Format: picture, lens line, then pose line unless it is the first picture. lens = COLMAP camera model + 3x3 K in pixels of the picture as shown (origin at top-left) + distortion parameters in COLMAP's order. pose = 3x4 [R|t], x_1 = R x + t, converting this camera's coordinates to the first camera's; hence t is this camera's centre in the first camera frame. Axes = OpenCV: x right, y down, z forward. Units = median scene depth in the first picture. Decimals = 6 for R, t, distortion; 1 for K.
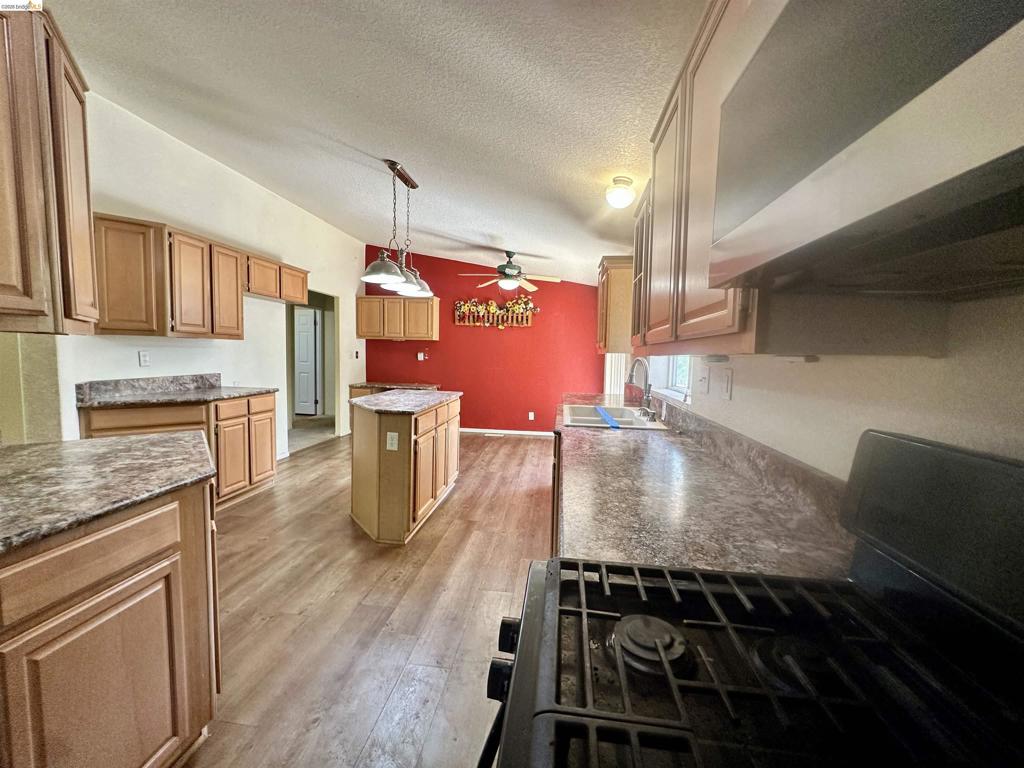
lens RADIAL K [[407.8, 0, 511.4], [0, 407.8, 381.0], [0, 0, 1]] dist [-0.002652, -0.000114]
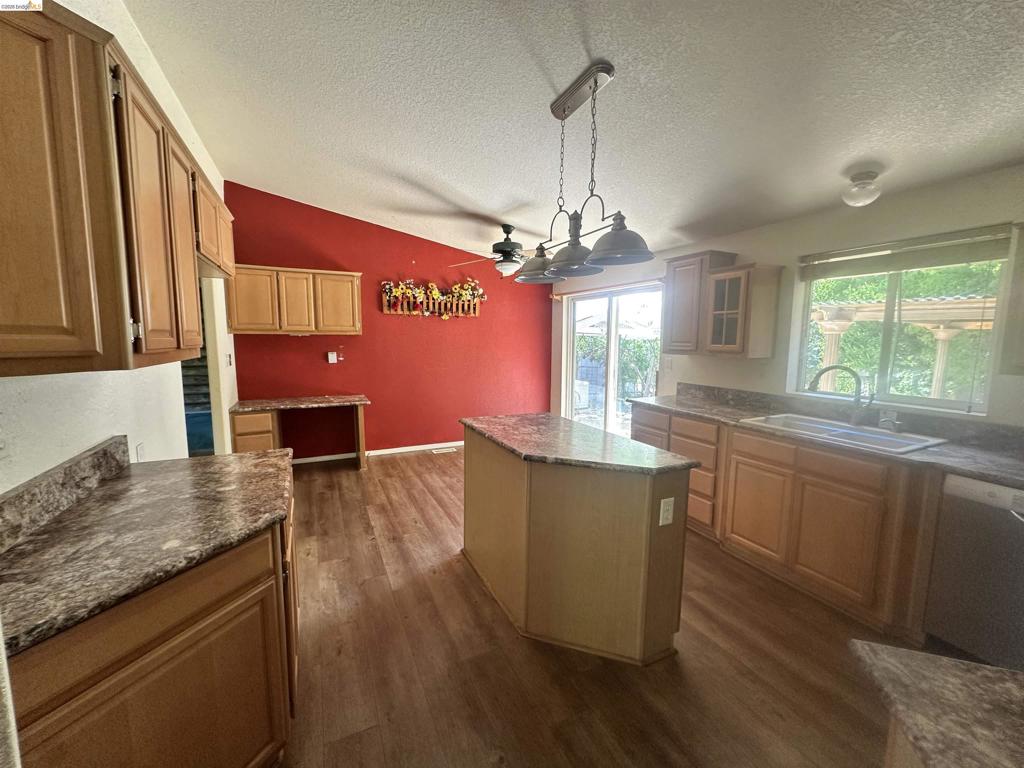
lens RADIAL K [[407.8, 0, 511.7], [0, 407.8, 386.3], [0, 0, 1]] dist [-0.002652, -0.000114]
pose [[0.835817, -0.083717, 0.542588, -0.363701], [0.050750, 0.995855, 0.075476, -0.049969], [-0.546657, -0.035548, 0.836601, 0.248468]]
